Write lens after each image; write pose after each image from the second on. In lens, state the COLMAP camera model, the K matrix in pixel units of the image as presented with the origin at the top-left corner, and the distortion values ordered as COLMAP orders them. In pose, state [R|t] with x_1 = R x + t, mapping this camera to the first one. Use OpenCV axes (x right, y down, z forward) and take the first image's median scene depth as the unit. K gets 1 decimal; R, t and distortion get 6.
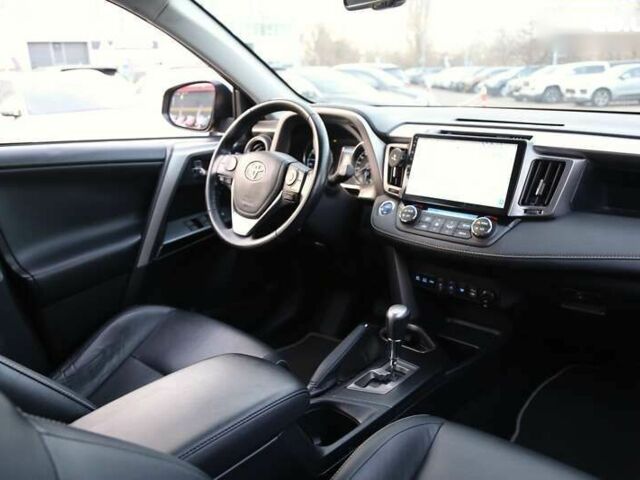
lens RADIAL K [[538.6, 0, 332.6], [0, 538.6, 226.9], [0, 0, 1]] dist [-0.093360, 0.007974]
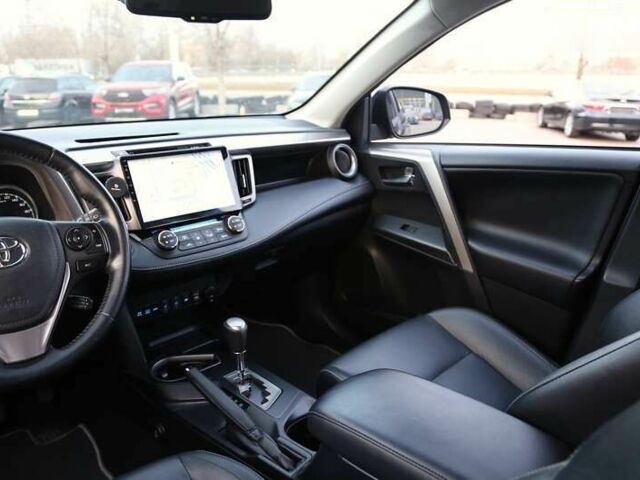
lens RADIAL K [[538.6, 0, 331.2], [0, 538.6, 245.6], [0, 0, 1]] dist [-0.093360, 0.007974]
pose [[0.035521, -0.272576, 0.961478, -0.696426], [0.258013, 0.931970, 0.254678, -0.166162], [-0.965488, 0.239028, 0.103433, 0.592929]]
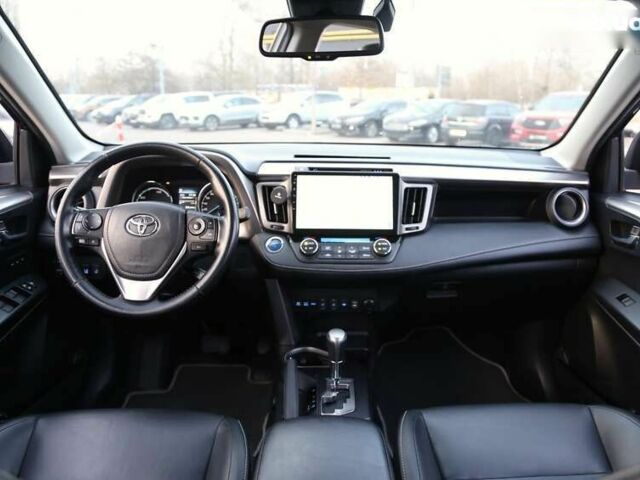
lens RADIAL K [[502.2, 0, 328.0], [0, 502.2, 240.2], [0, 0, 1]] dist [-0.085555, 0.020418]
pose [[0.725030, -0.145835, 0.673100, -0.478060], [0.149659, 0.987332, 0.052711, -0.078581], [-0.672260, 0.062519, 0.737670, 0.214146]]
